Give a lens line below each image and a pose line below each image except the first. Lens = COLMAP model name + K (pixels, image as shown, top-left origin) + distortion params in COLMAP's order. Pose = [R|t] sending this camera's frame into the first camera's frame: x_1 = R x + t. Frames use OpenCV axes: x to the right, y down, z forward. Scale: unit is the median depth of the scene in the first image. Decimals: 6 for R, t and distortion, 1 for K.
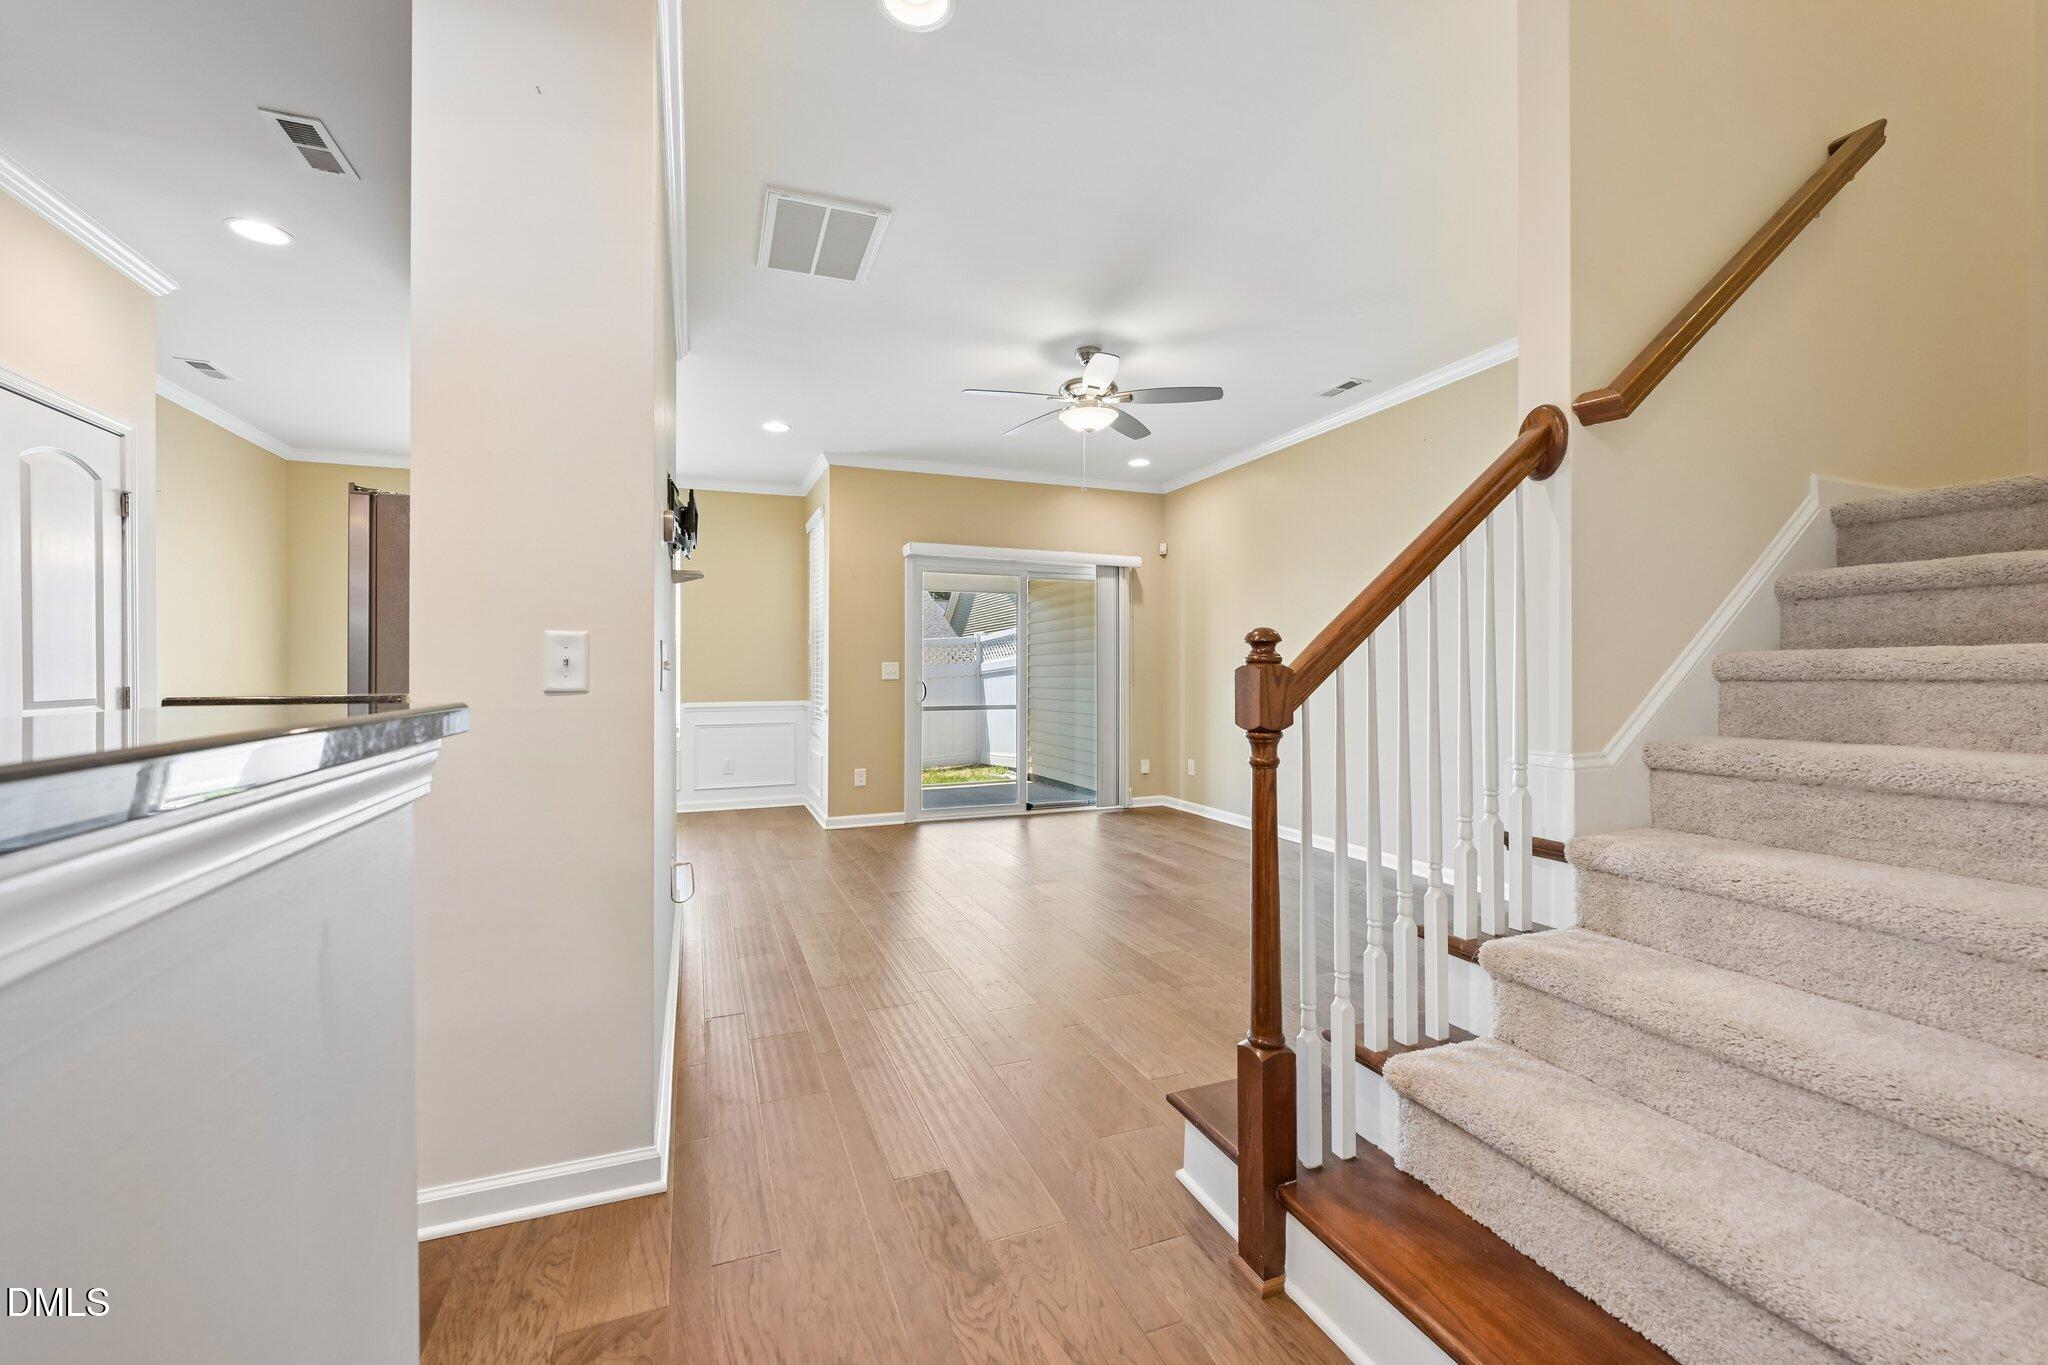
lens RADIAL K [[833.7, 0, 1011.7], [0, 833.7, 675.0], [0, 0, 1]] dist [-0.001721, -0.000042]
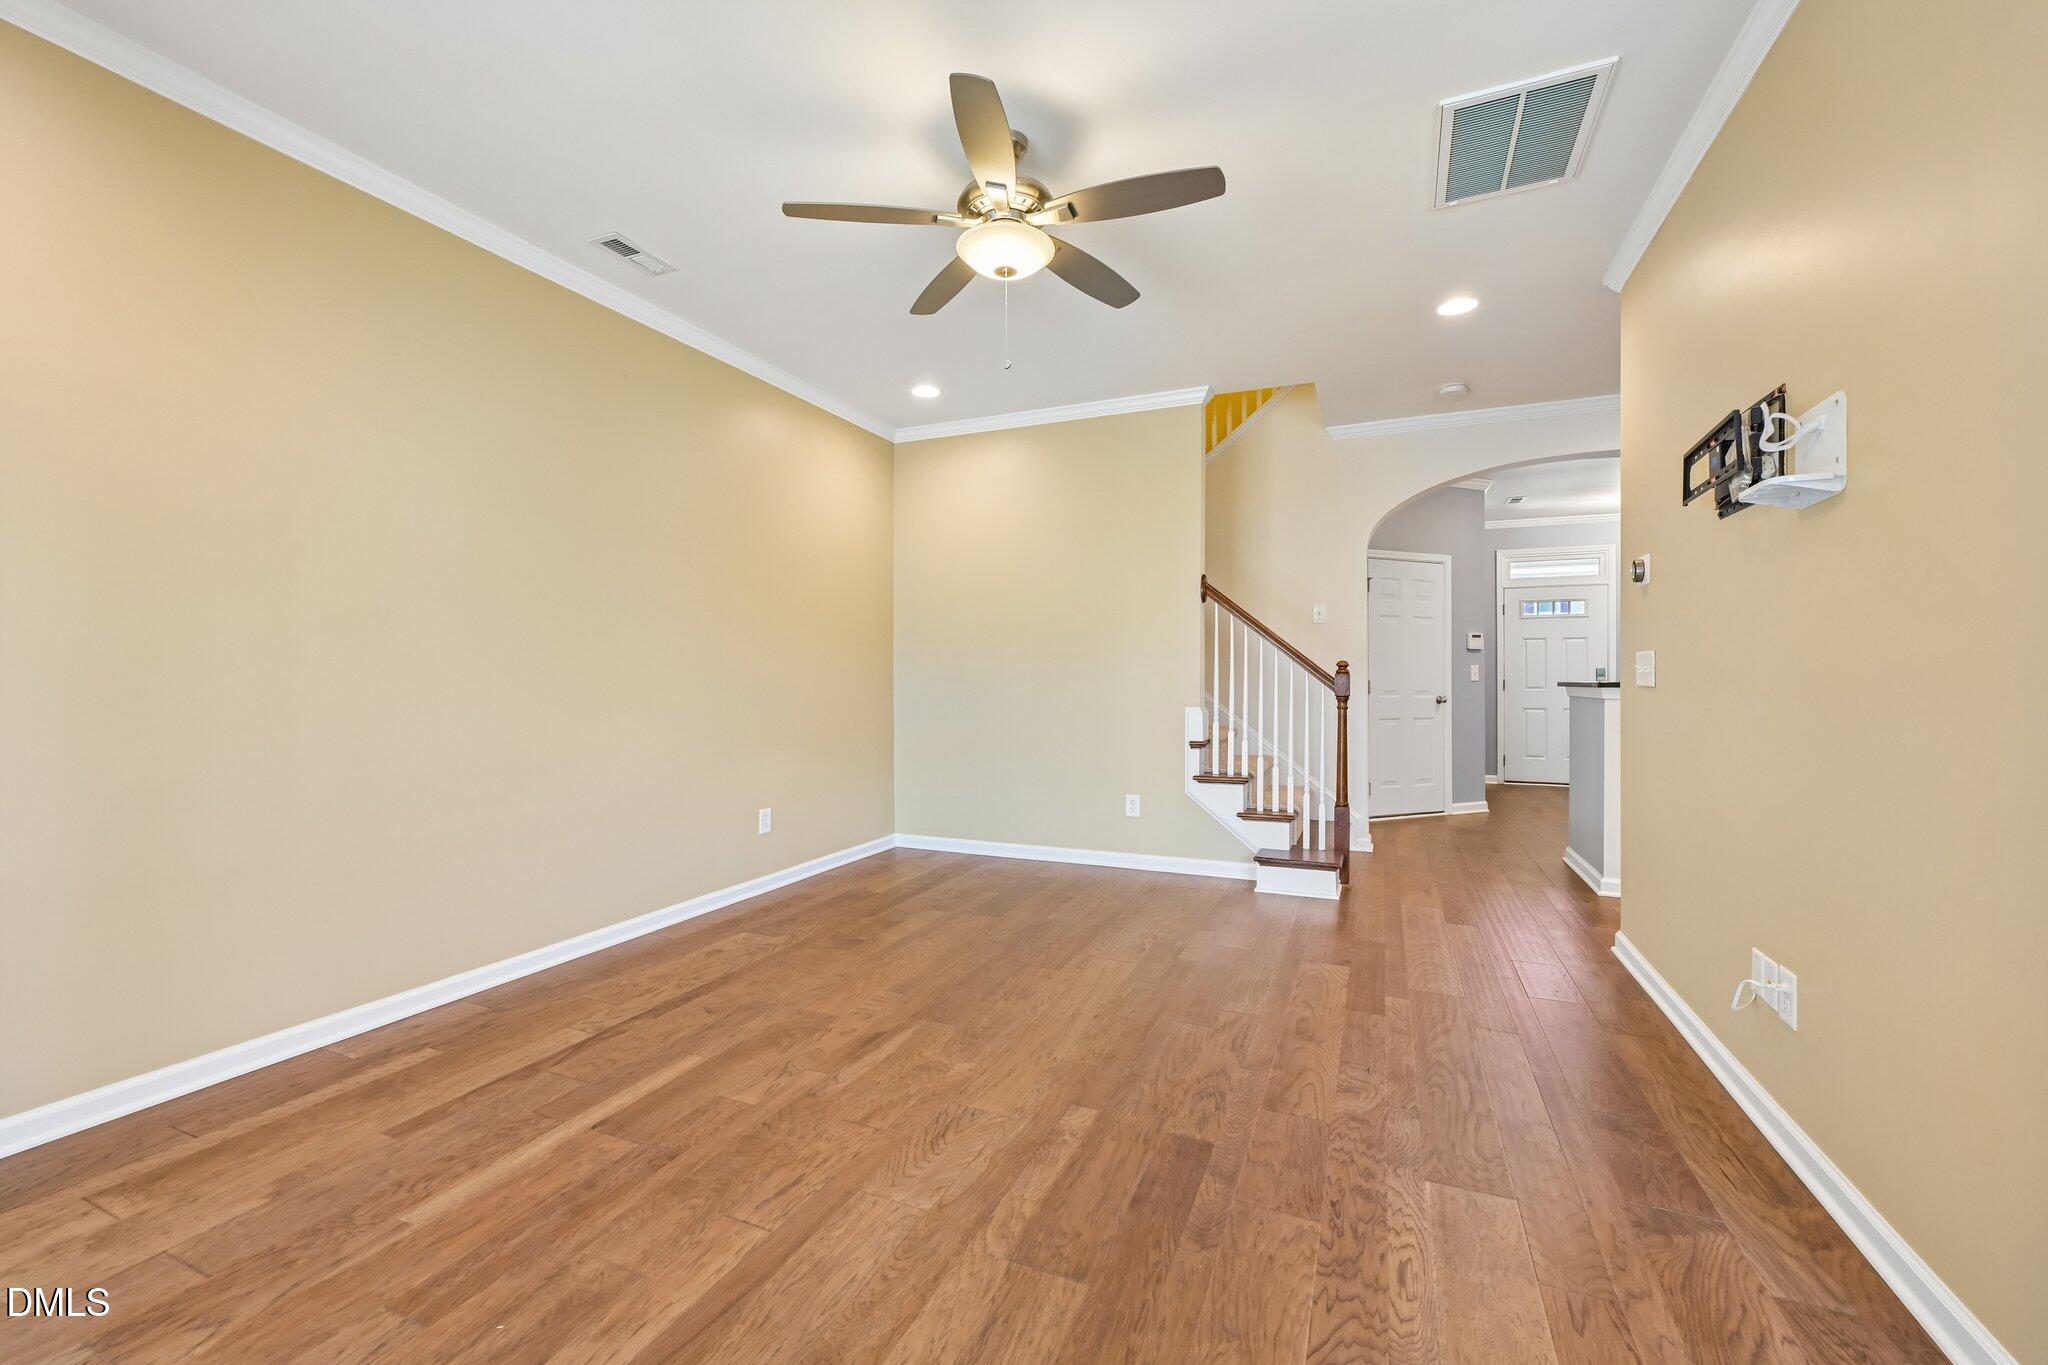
lens RADIAL K [[828.1, 0, 1020.2], [0, 828.1, 679.9], [0, 0, 1]] dist [-0.001922, -0.000134]
pose [[-0.710275, 0.000299, 0.703924, -0.214423], [0.002917, 0.999993, 0.002518, -0.000094], [-0.703918, 0.003842, -0.710271, 0.895289]]
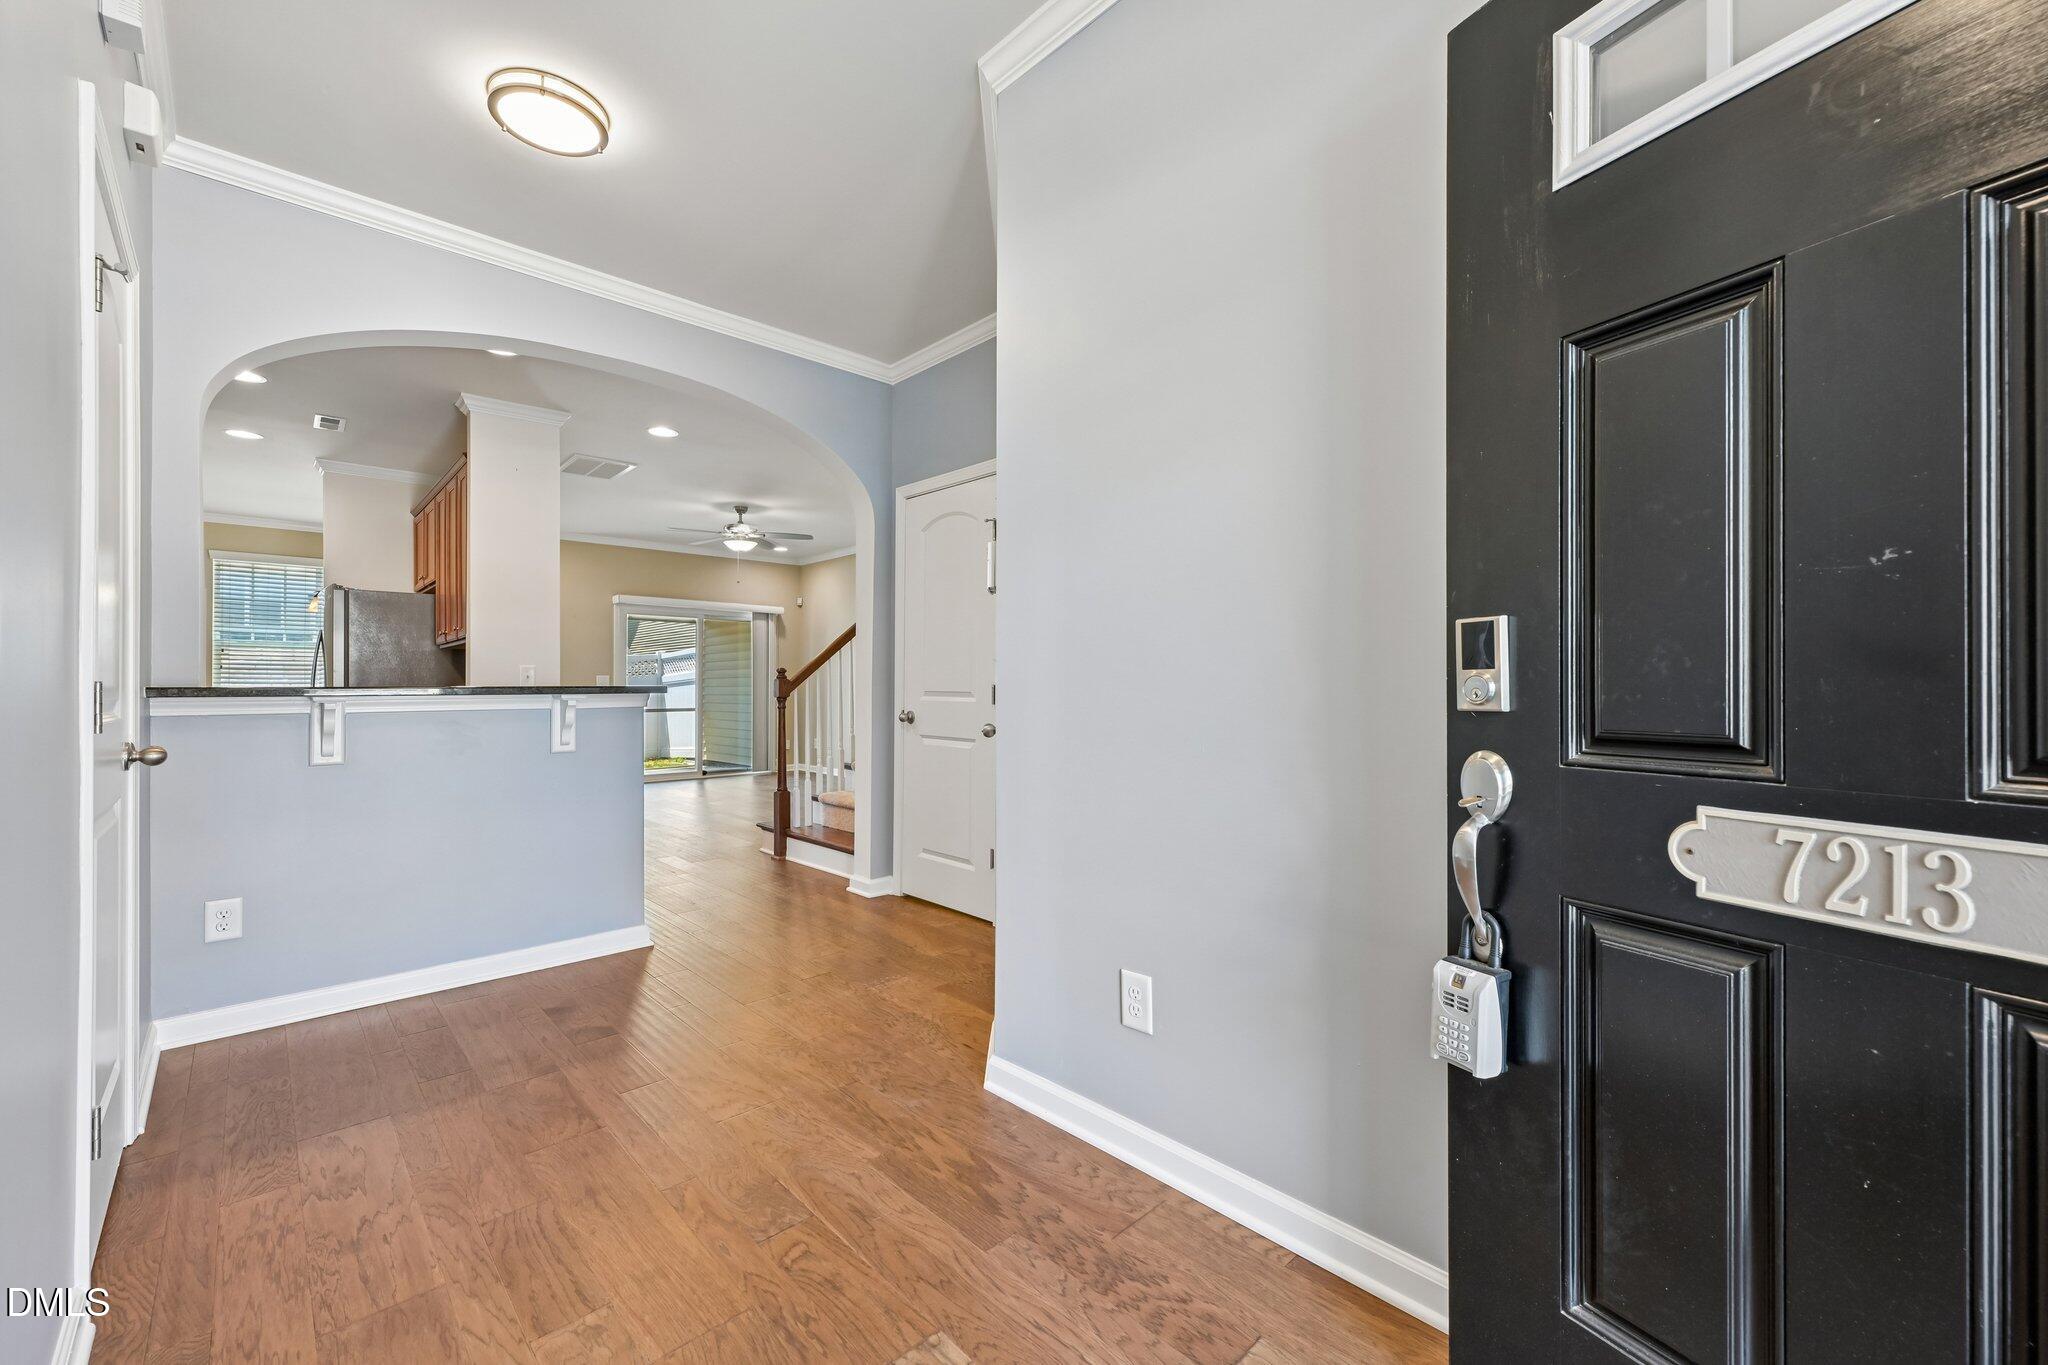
lens RADIAL K [[809.1, 0, 1024.0], [0, 809.1, 682.5], [0, 0, 1]] dist [0.000733, 0.000056]
pose [[0.921495, 0.001382, 0.388388, -0.015554], [0.000762, 0.999985, -0.005368, 0.004673], [-0.388390, 0.005242, 0.921480, -0.560321]]
